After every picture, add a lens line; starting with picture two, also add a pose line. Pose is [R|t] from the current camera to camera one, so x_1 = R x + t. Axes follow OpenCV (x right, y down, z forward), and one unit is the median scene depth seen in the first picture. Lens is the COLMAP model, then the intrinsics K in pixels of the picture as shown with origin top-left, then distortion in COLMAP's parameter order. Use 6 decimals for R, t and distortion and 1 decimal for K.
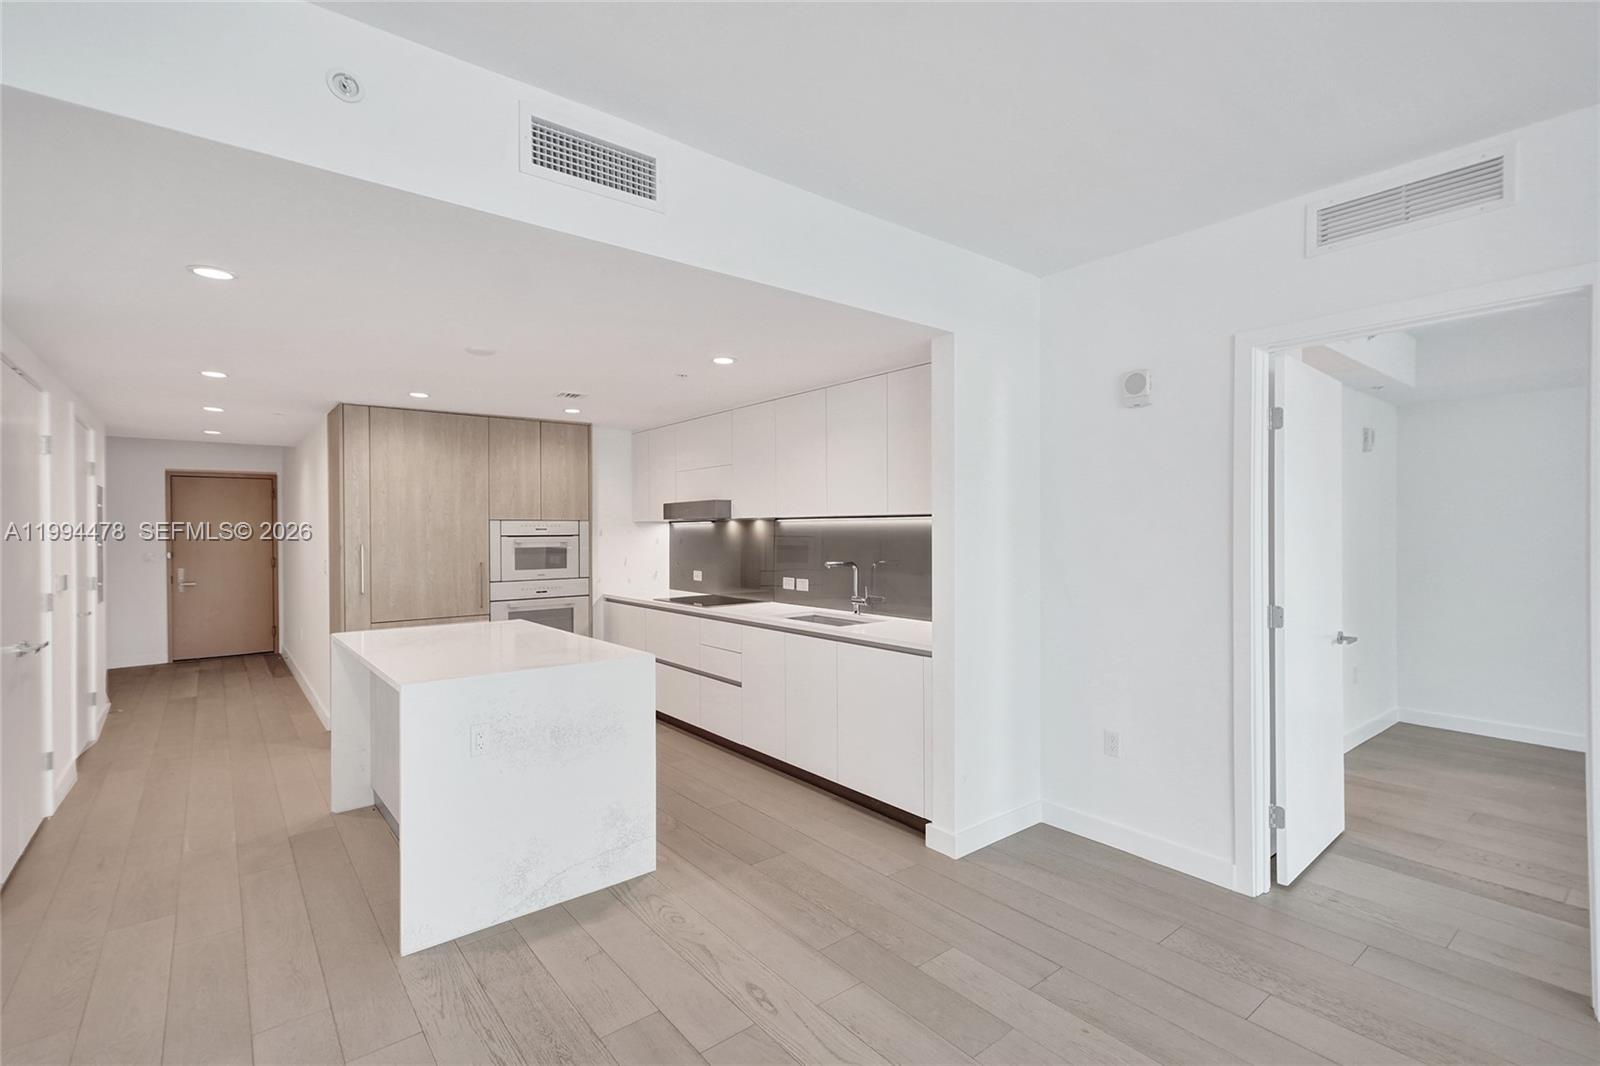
lens RADIAL K [[713.2, 0, 799.6], [0, 713.2, 537.8], [0, 0, 1]] dist [-0.001362, 0.000541]
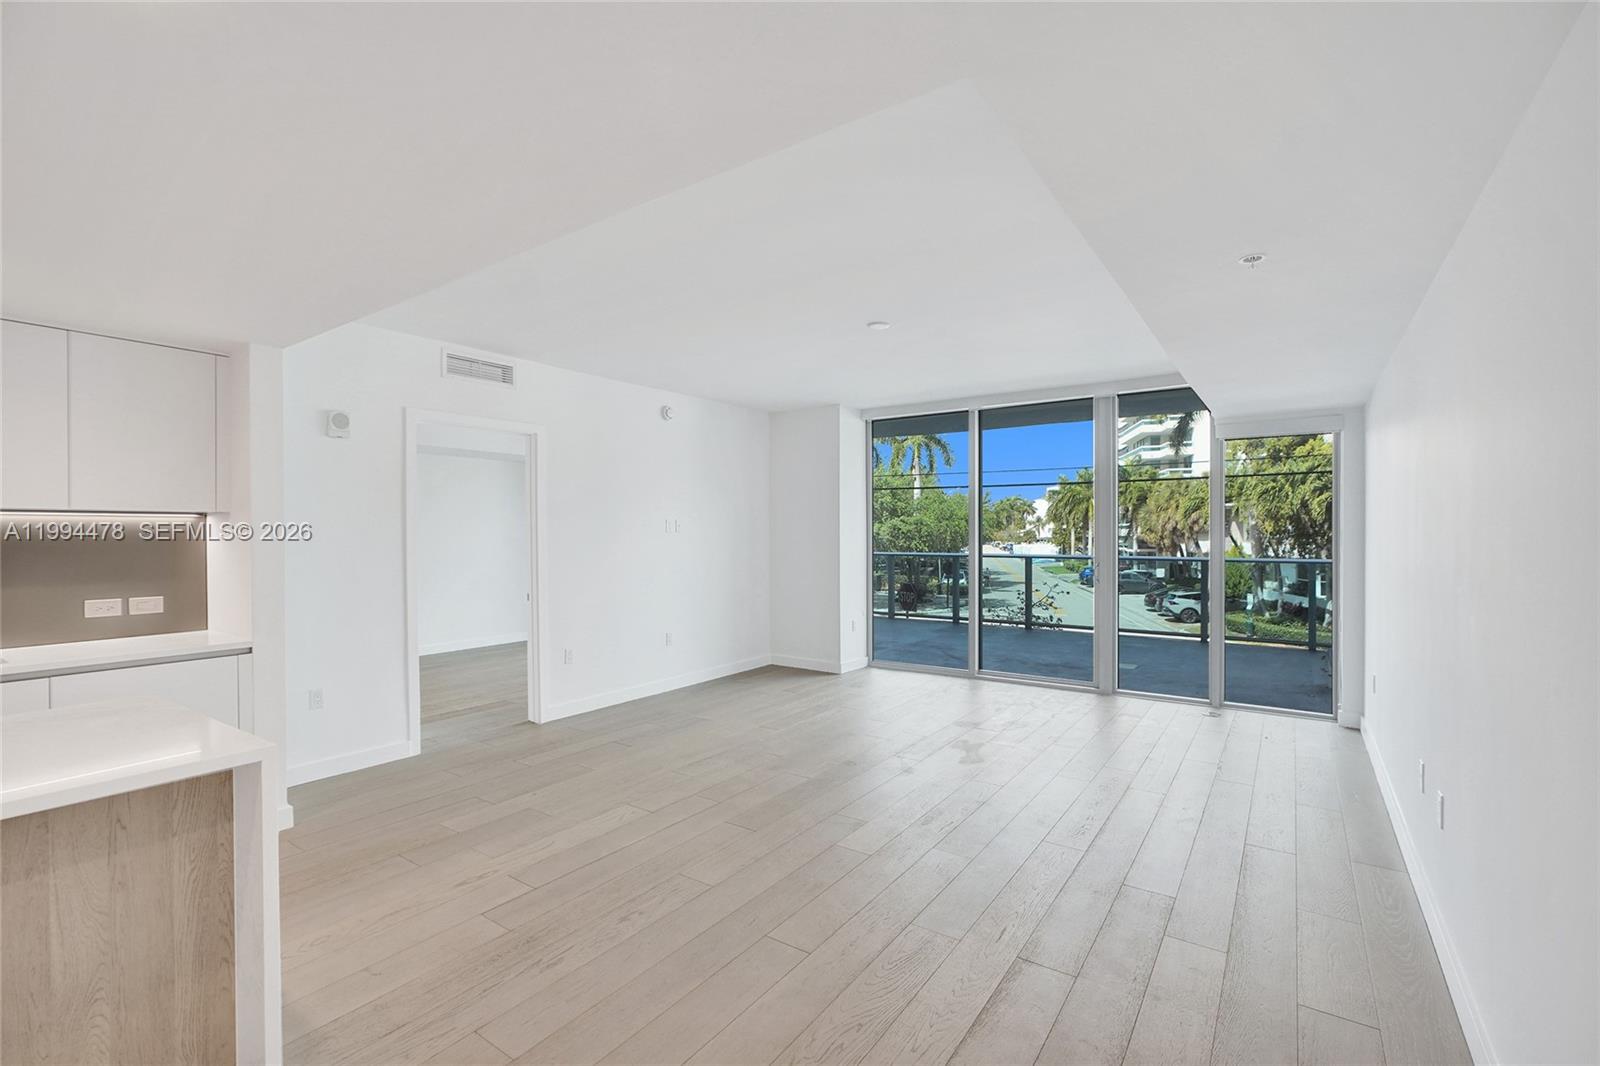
lens RADIAL K [[713.2, 0, 799.6], [0, 713.2, 537.8], [0, 0, 1]] dist [-0.001362, 0.000541]
pose [[-0.277196, -0.007911, 0.960781, -1.366539], [0.002673, 0.999956, 0.009005, -0.008733], [-0.960810, 0.005064, -0.277163, 0.707136]]
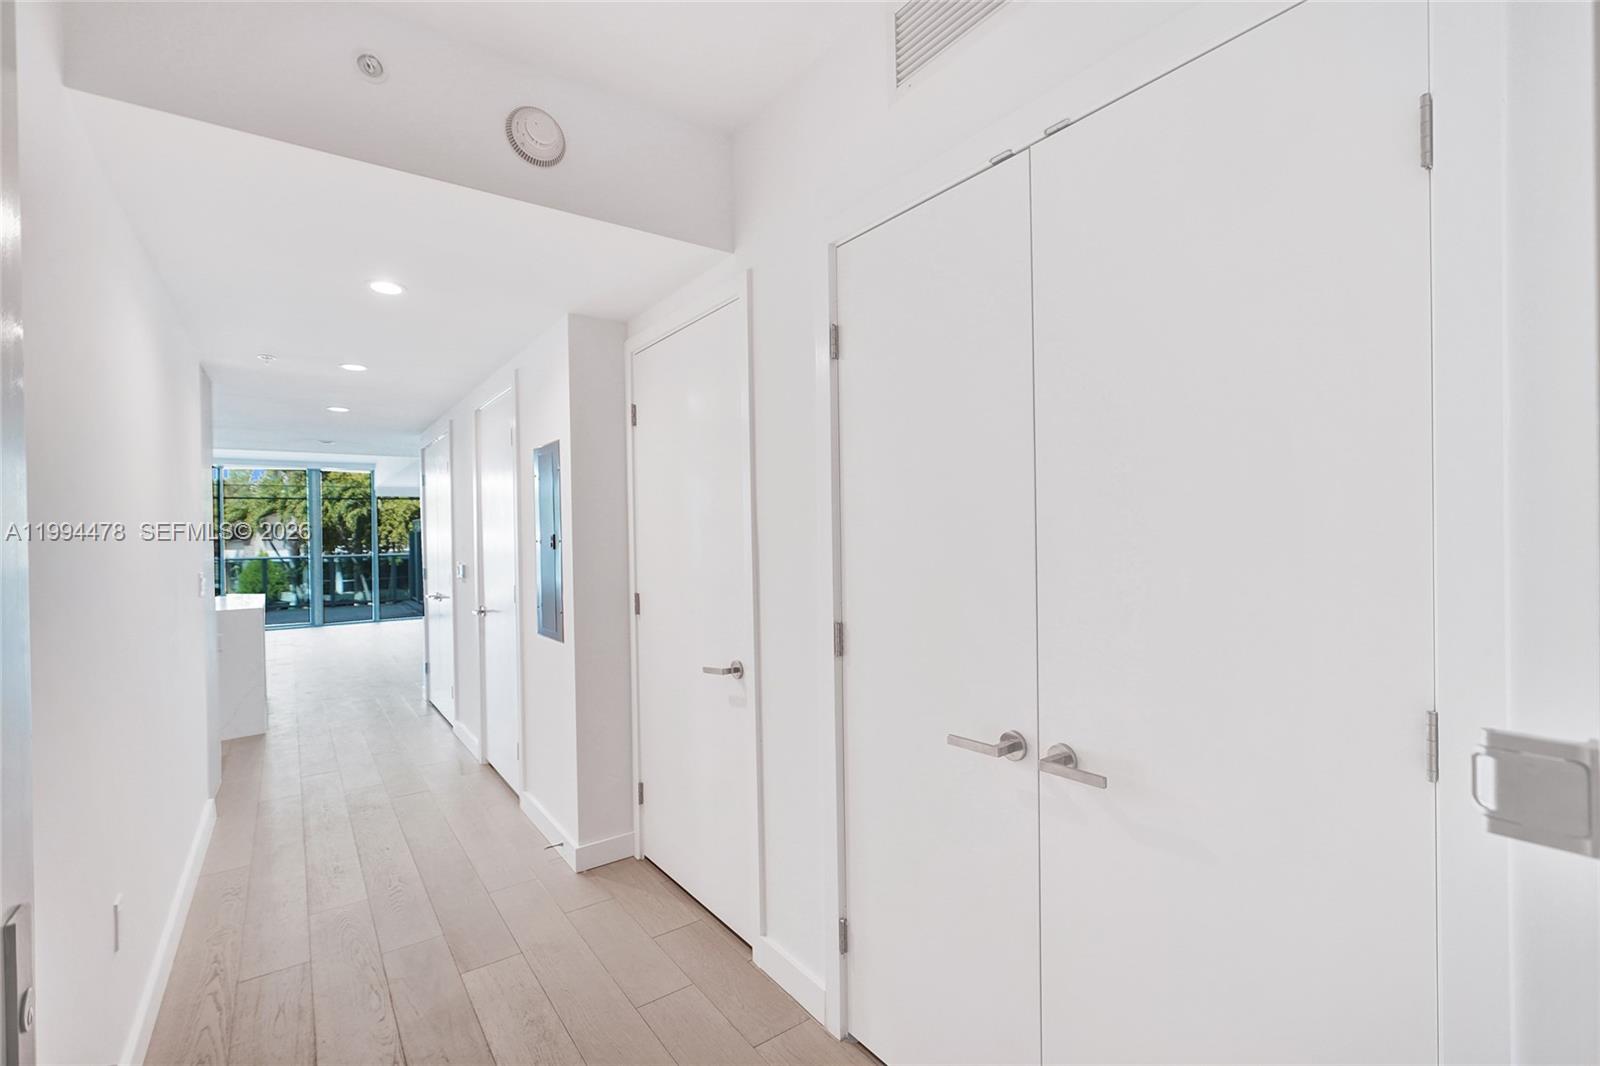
lens RADIAL K [[713.2, 0, 799.6], [0, 713.2, 537.8], [0, 0, 1]] dist [-0.001362, 0.000541]
pose [[-0.998263, 0.016552, 0.056545, -2.899321], [0.017081, 0.999815, 0.008891, 0.024555], [-0.056387, 0.009841, -0.998360, 3.906855]]
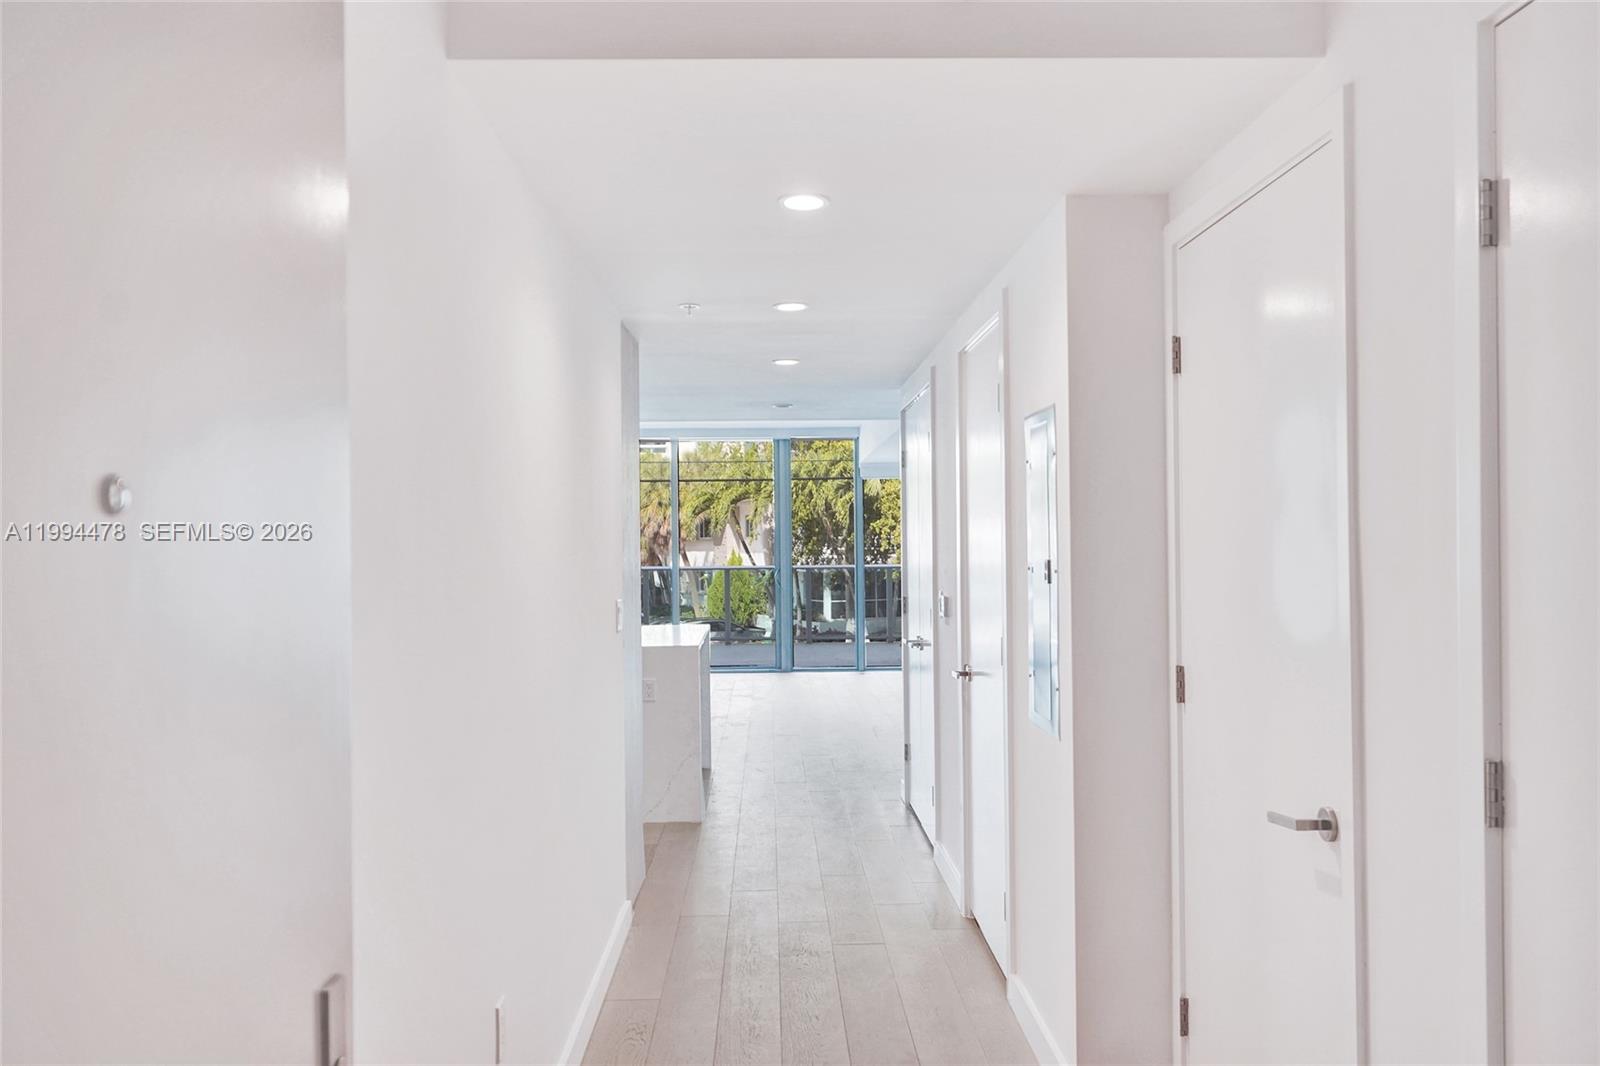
lens RADIAL K [[1306.0, 0, 800.0], [0, 1306.0, 533.0], [0, 0, 1]] dist [0.014331, -0.002312]
pose [[-0.789629, 0.008909, 0.613520, -3.180527], [0.010433, 0.999945, -0.001091, -0.036002], [-0.613496, 0.005539, -0.789679, 3.977226]]
